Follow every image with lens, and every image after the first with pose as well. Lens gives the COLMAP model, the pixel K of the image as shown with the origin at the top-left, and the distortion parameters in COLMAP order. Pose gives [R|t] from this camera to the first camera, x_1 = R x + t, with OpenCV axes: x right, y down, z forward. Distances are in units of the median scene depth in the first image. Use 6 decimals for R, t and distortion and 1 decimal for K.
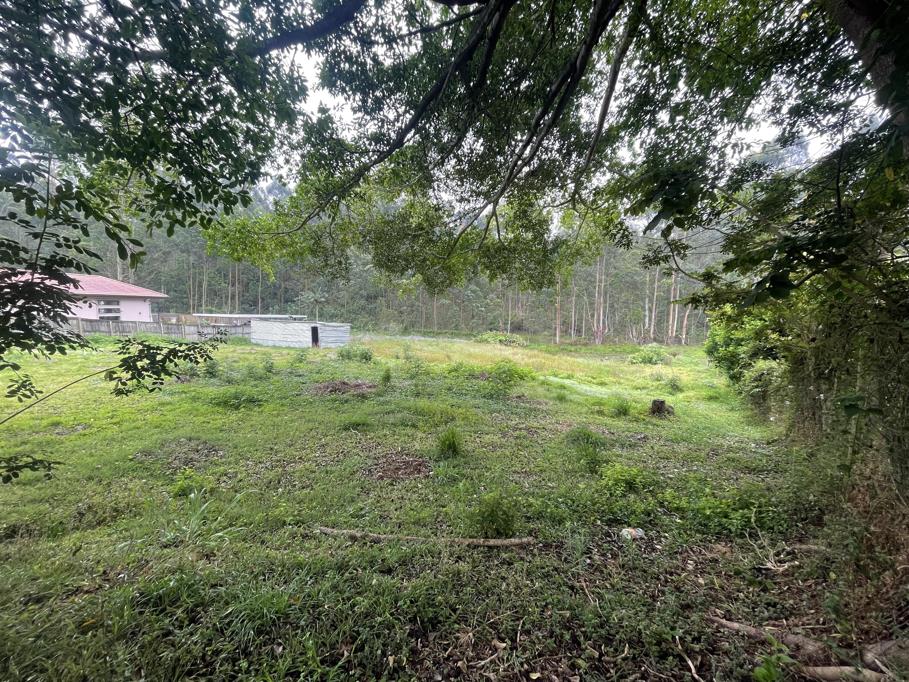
lens RADIAL K [[369.3, 0, 453.0], [0, 369.3, 343.6], [0, 0, 1]] dist [-0.001969, -0.000298]
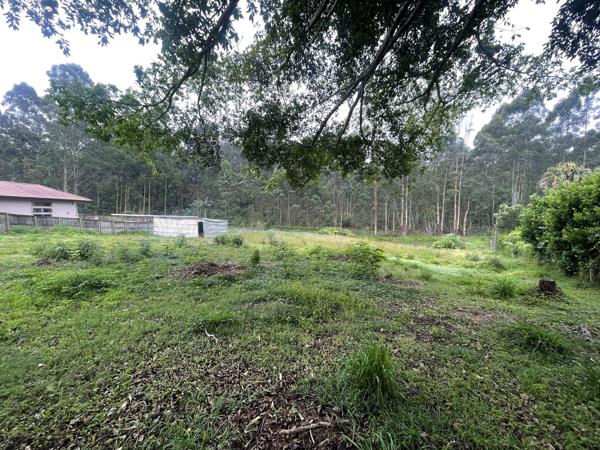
lens RADIAL K [[243.8, 0, 299.0], [0, 243.8, 226.7], [0, 0, 1]] dist [-0.001969, -0.000298]
pose [[0.999966, -0.007535, 0.003233, -0.083089], [0.007674, 0.998942, -0.045344, 0.047276], [-0.002888, 0.045367, 0.998966, 0.435540]]
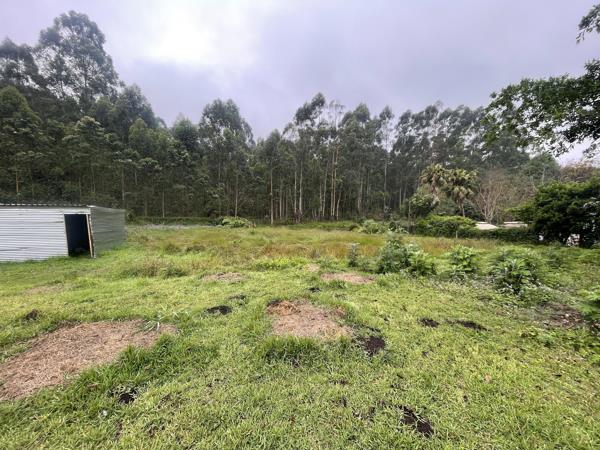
lens RADIAL K [[243.8, 0, 299.0], [0, 243.8, 226.7], [0, 0, 1]] dist [-0.001969, -0.000298]
pose [[0.758016, -0.062907, 0.649195, -1.259035], [0.056621, 0.997927, 0.030587, -0.081273], [-0.649773, 0.013573, 0.760007, 1.931653]]
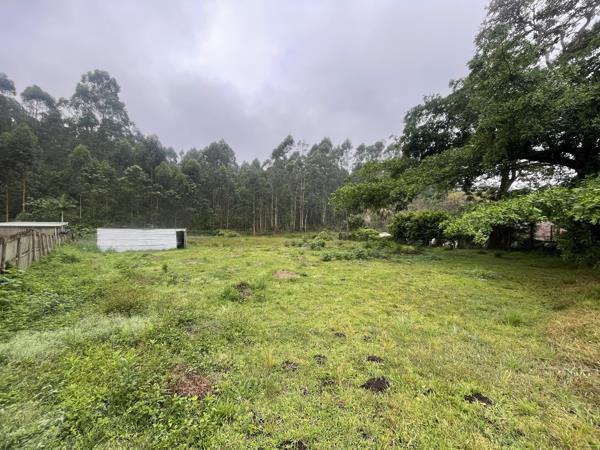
lens RADIAL K [[243.8, 0, 299.0], [0, 243.8, 226.7], [0, 0, 1]] dist [-0.001969, -0.000298]
pose [[0.698488, -0.037495, 0.714639, -2.377788], [0.061325, 0.998089, -0.007573, -0.109389], [-0.712990, 0.049115, 0.699452, 0.482173]]
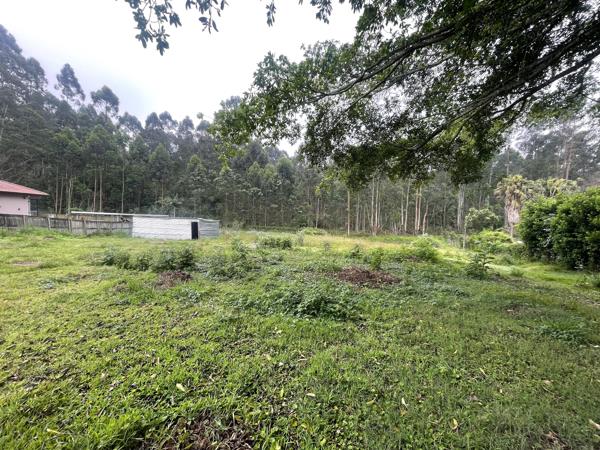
lens RADIAL K [[243.8, 0, 299.0], [0, 243.8, 226.7], [0, 0, 1]] dist [-0.001969, -0.000298]
pose [[0.979349, -0.004286, 0.202130, -0.705026], [0.012930, 0.999056, -0.041463, 0.022934], [-0.201761, 0.043220, 0.978481, 0.537302]]
